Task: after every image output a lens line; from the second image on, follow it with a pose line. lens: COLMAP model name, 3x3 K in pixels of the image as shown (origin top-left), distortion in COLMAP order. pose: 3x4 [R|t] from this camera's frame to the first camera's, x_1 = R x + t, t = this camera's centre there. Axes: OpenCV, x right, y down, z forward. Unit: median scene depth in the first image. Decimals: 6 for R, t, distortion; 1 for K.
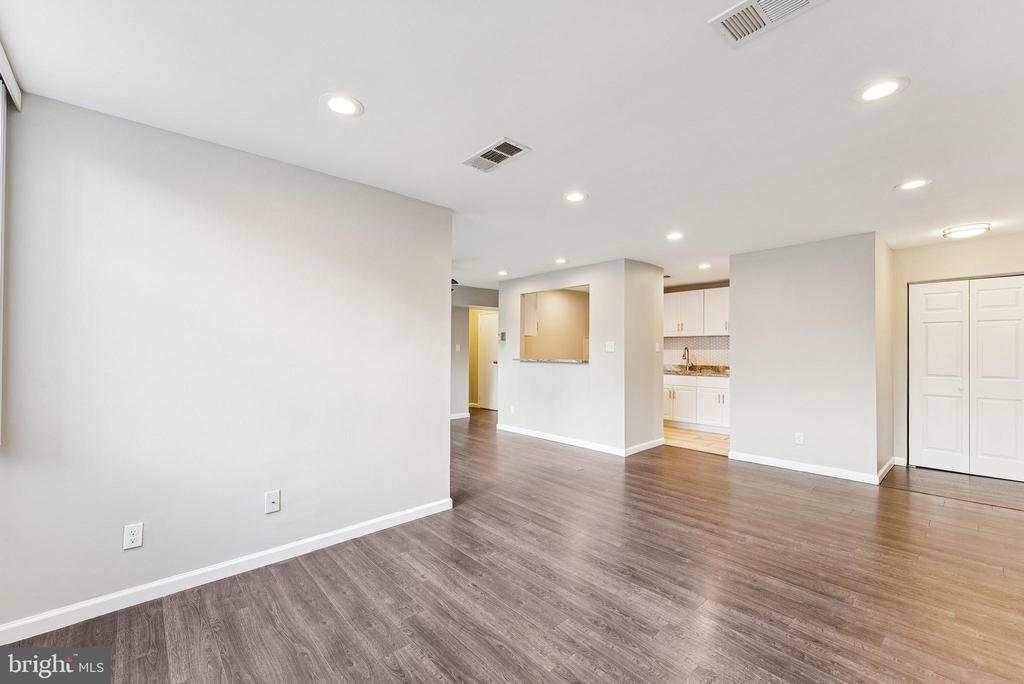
lens RADIAL K [[415.5, 0, 507.1], [0, 415.5, 351.4], [0, 0, 1]] dist [-0.001652, 0.000481]
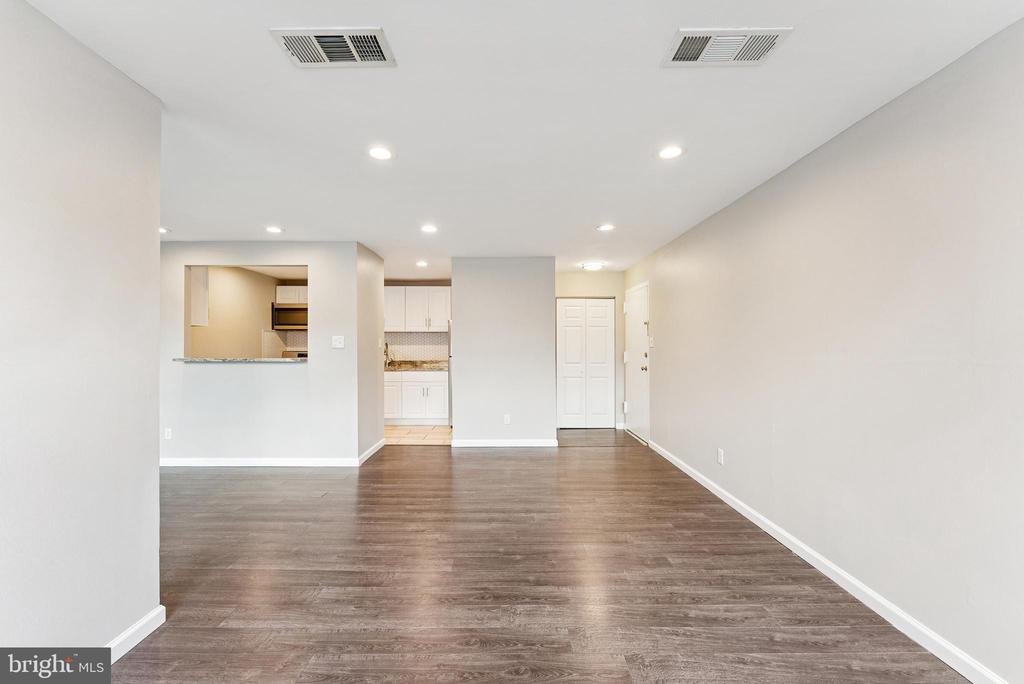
lens RADIAL K [[415.5, 0, 506.9], [0, 415.5, 347.6], [0, 0, 1]] dist [-0.001652, 0.000481]
pose [[0.668240, -0.004396, 0.743933, -0.217394], [0.002898, 0.999990, 0.003305, -0.001891], [-0.743940, -0.000052, 0.668246, 0.237358]]
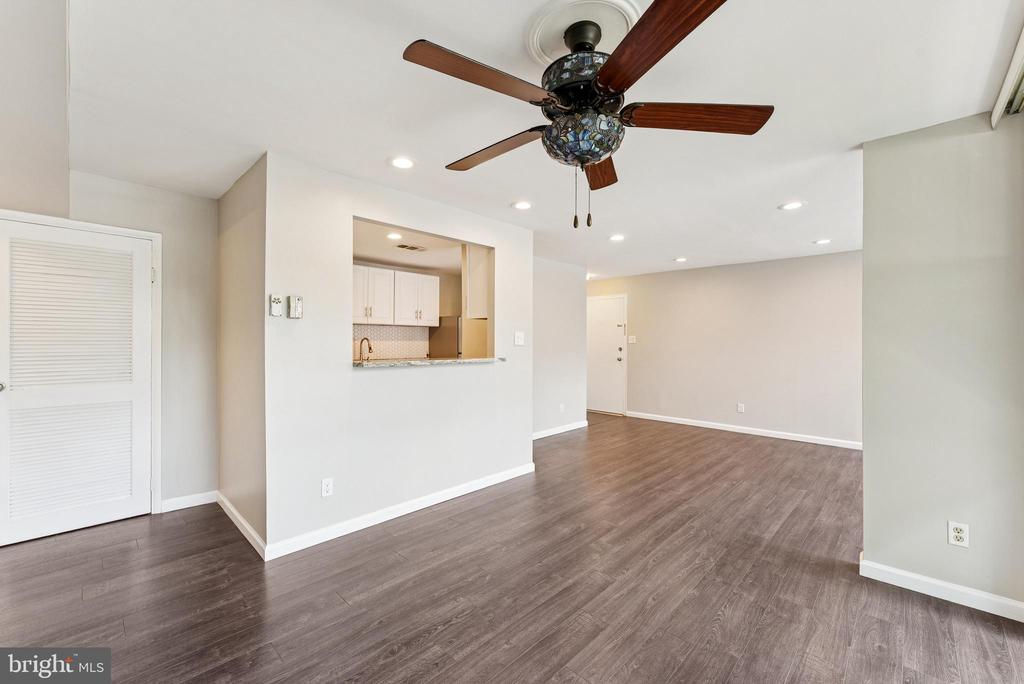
lens RADIAL K [[415.5, 0, 502.4], [0, 415.5, 341.8], [0, 0, 1]] dist [-0.001652, 0.000481]
pose [[-0.072172, -0.005144, 0.997379, -0.734470], [-0.008267, 0.999955, 0.004559, -0.011903], [-0.997358, -0.007917, -0.072212, 1.519565]]
